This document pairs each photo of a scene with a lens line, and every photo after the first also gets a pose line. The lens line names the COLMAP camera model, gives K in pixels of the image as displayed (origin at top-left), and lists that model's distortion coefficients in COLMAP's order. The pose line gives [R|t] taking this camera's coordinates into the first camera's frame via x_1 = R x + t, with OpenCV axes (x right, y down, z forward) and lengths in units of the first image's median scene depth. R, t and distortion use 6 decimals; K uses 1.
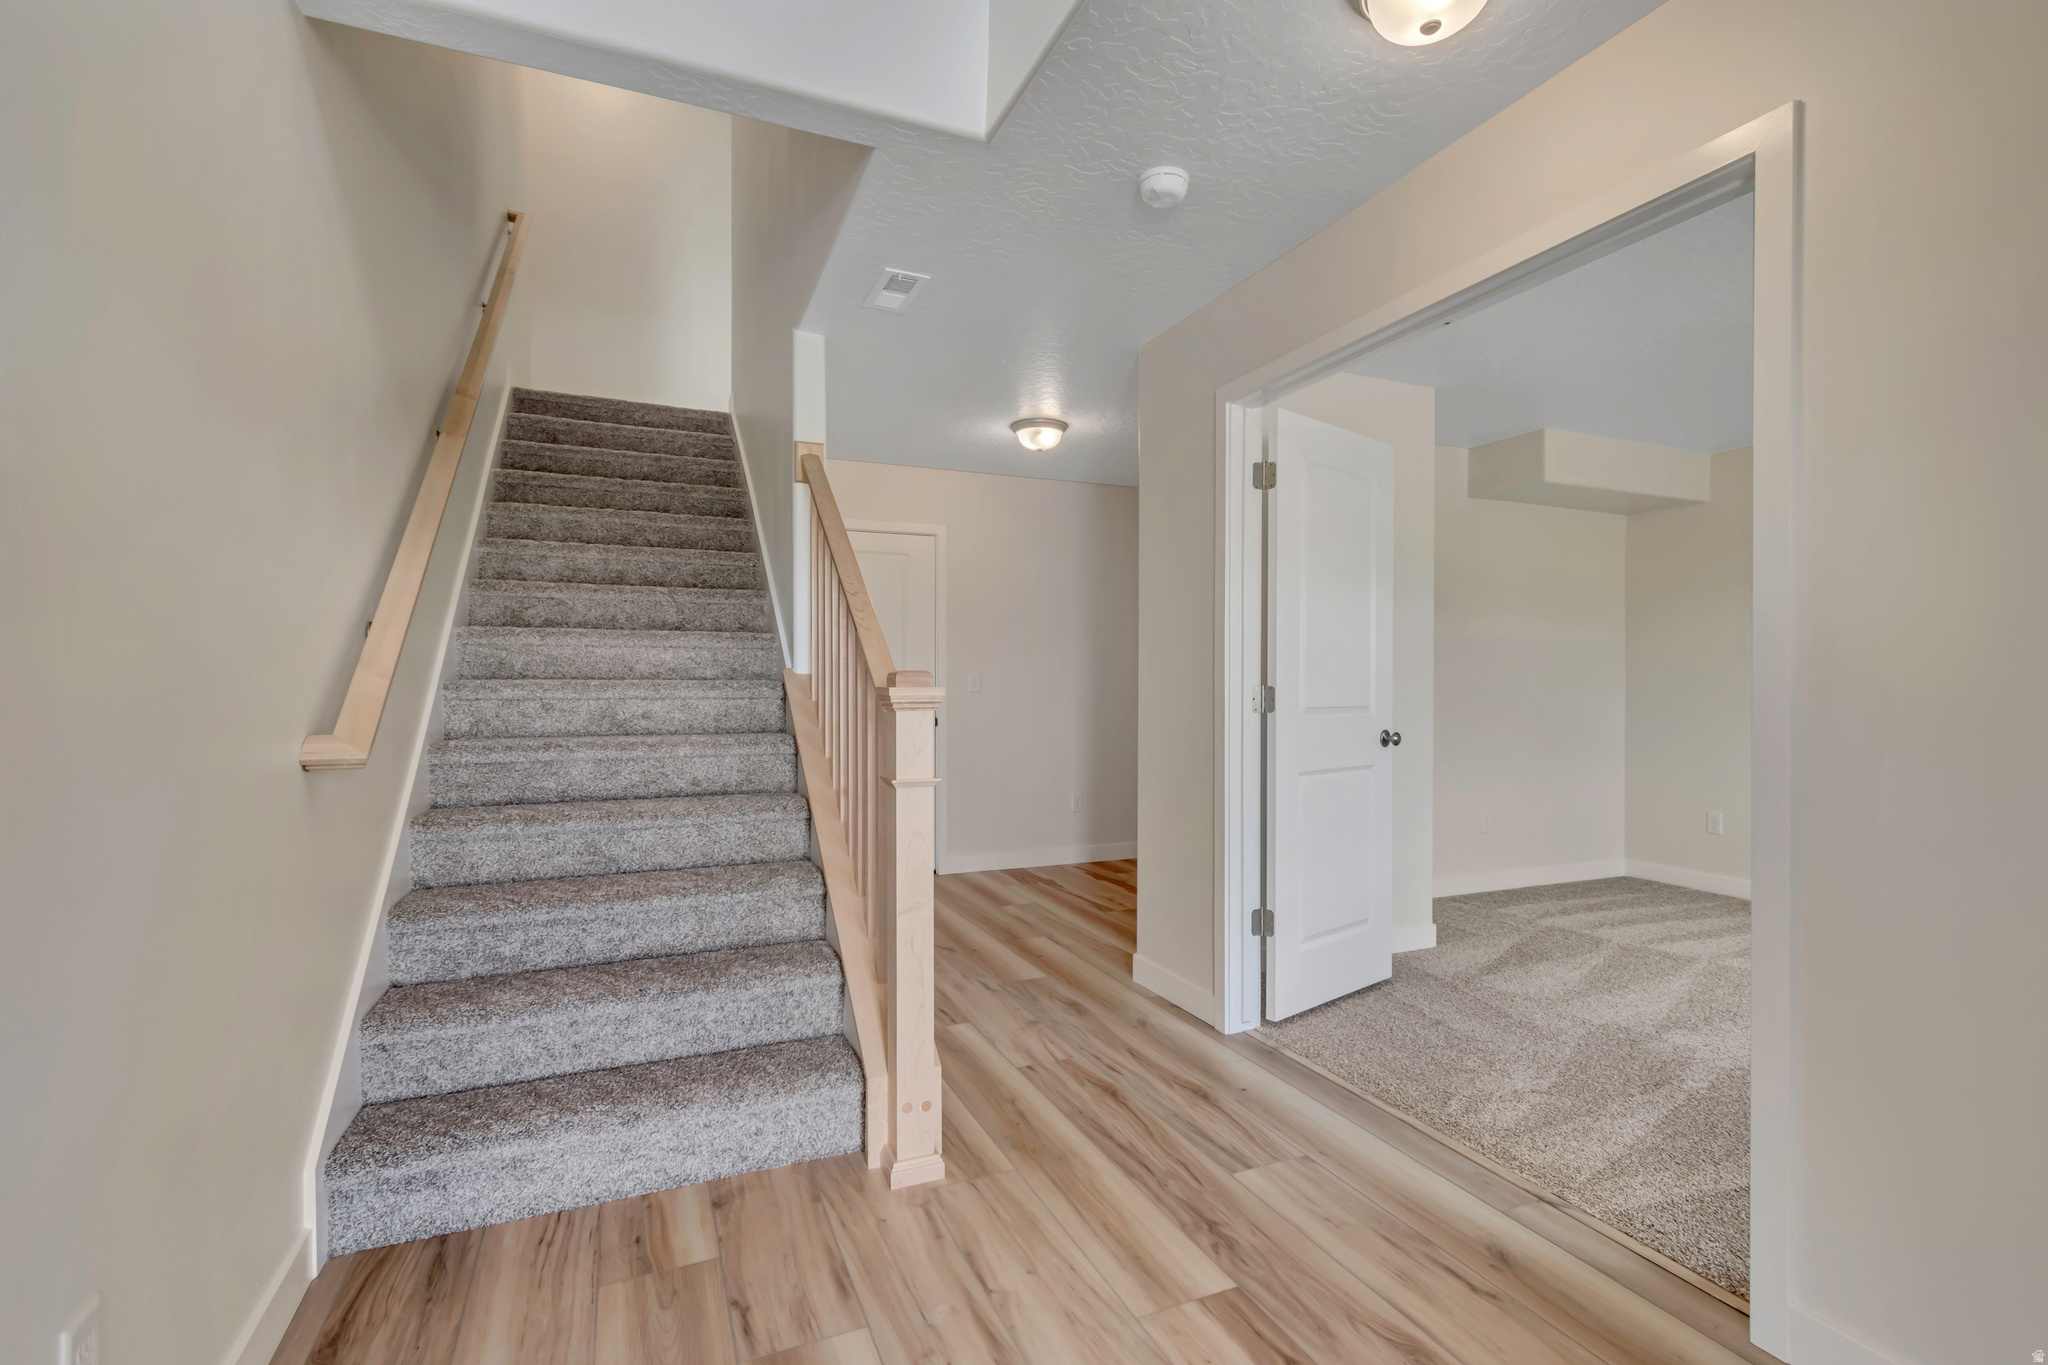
lens RADIAL K [[913.2, 0, 1024.0], [0, 913.2, 682.5], [0, 0, 1]] dist [0.000059, -0.000216]
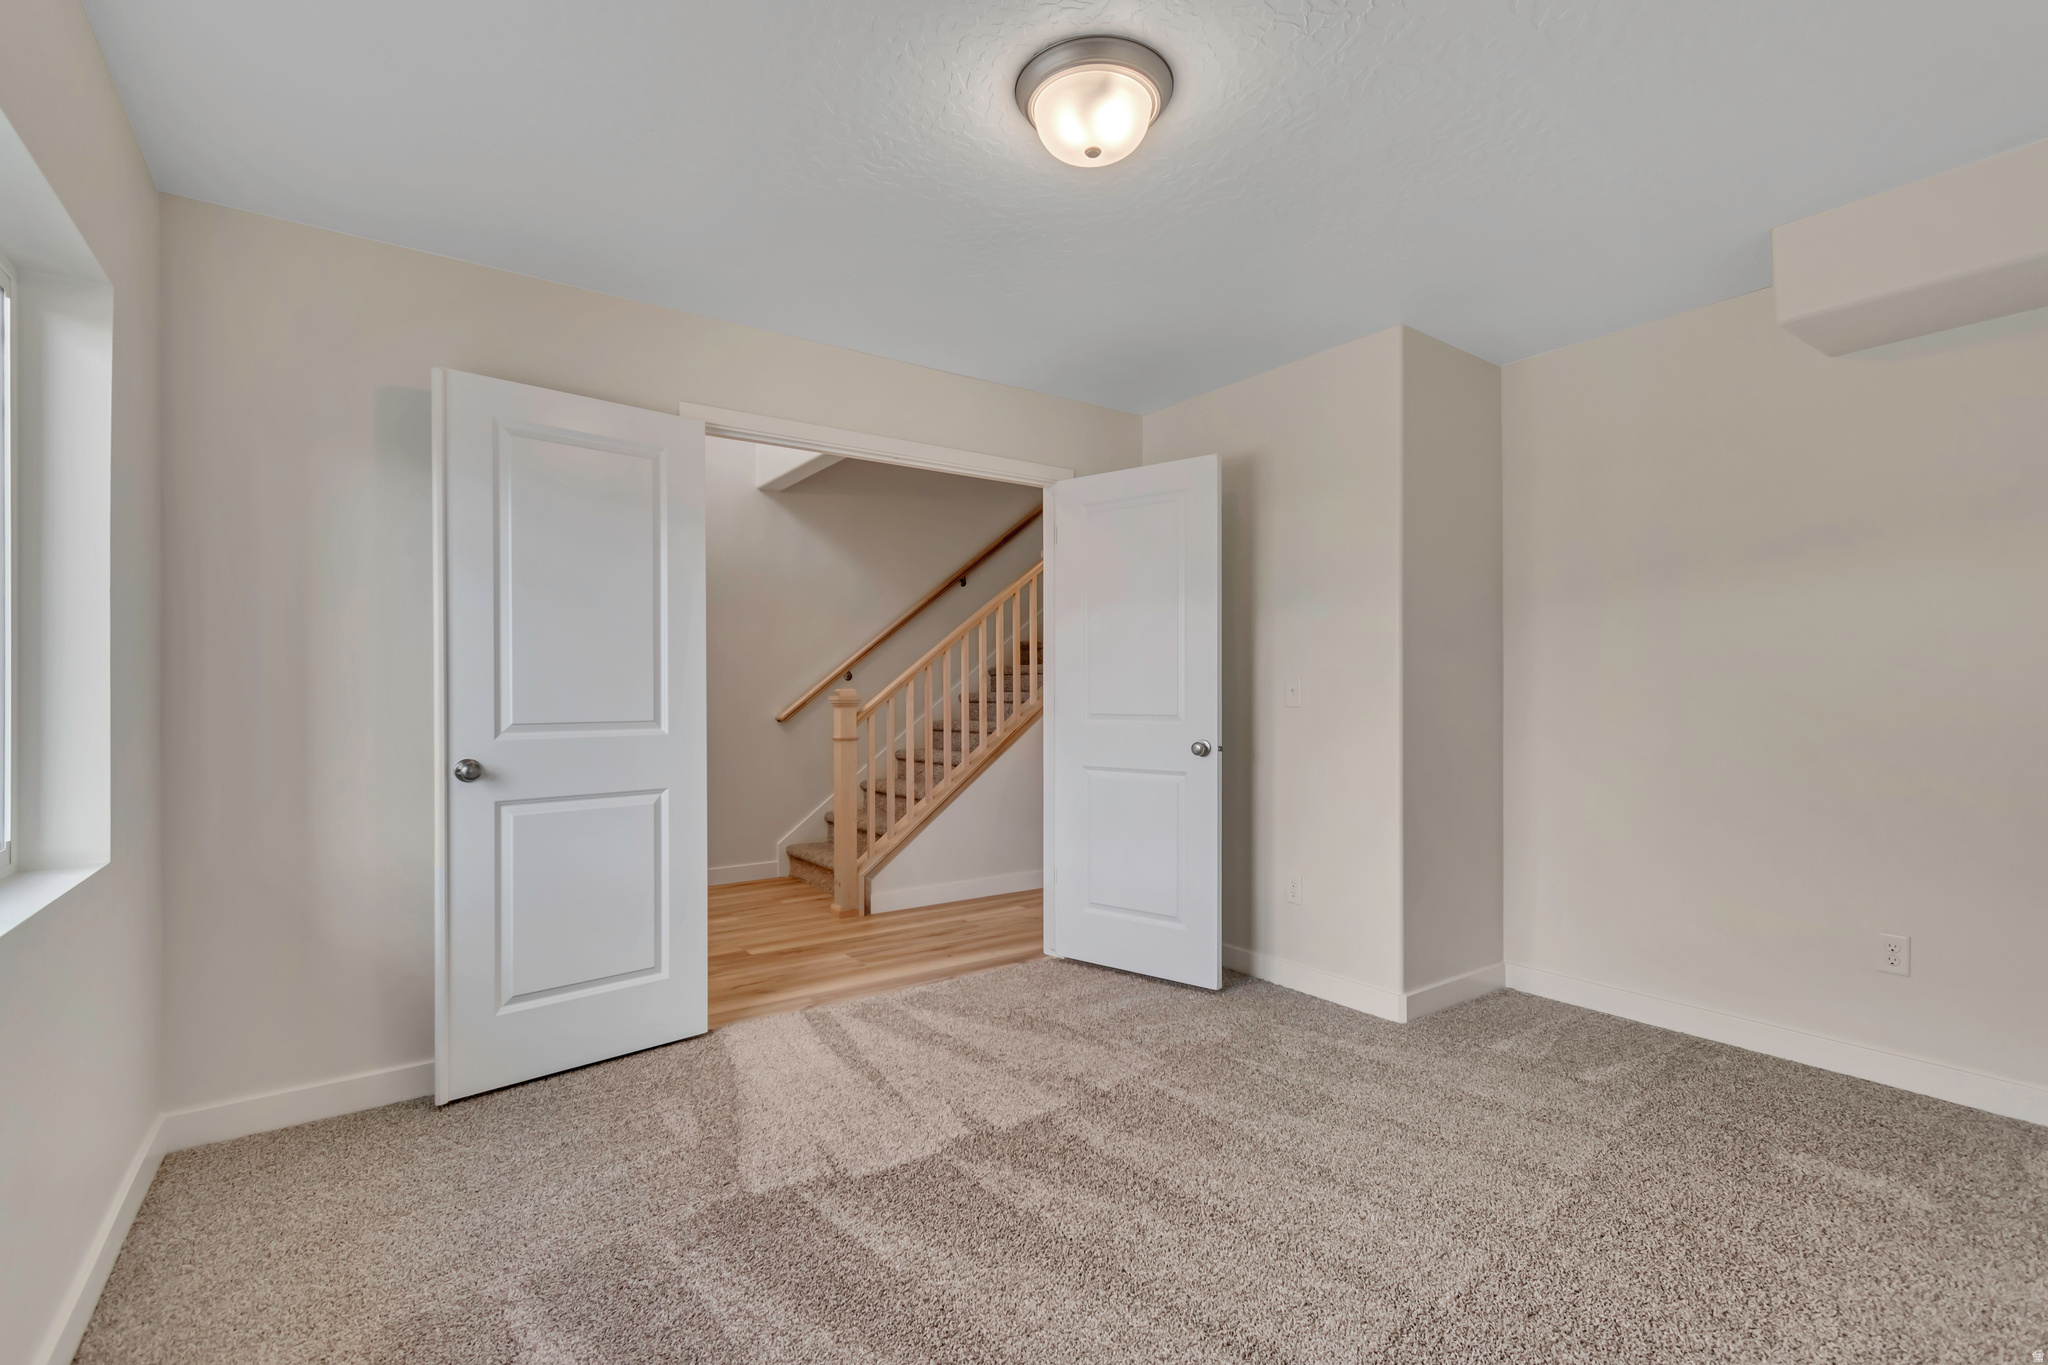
lens RADIAL K [[913.2, 0, 1024.0], [0, 913.2, 682.5], [0, 0, 1]] dist [0.000059, -0.000216]
pose [[0.210291, -0.010258, -0.977585, 1.967140], [-0.002085, 0.999938, -0.010941, 0.000171], [0.977637, 0.004339, 0.210257, 0.883379]]
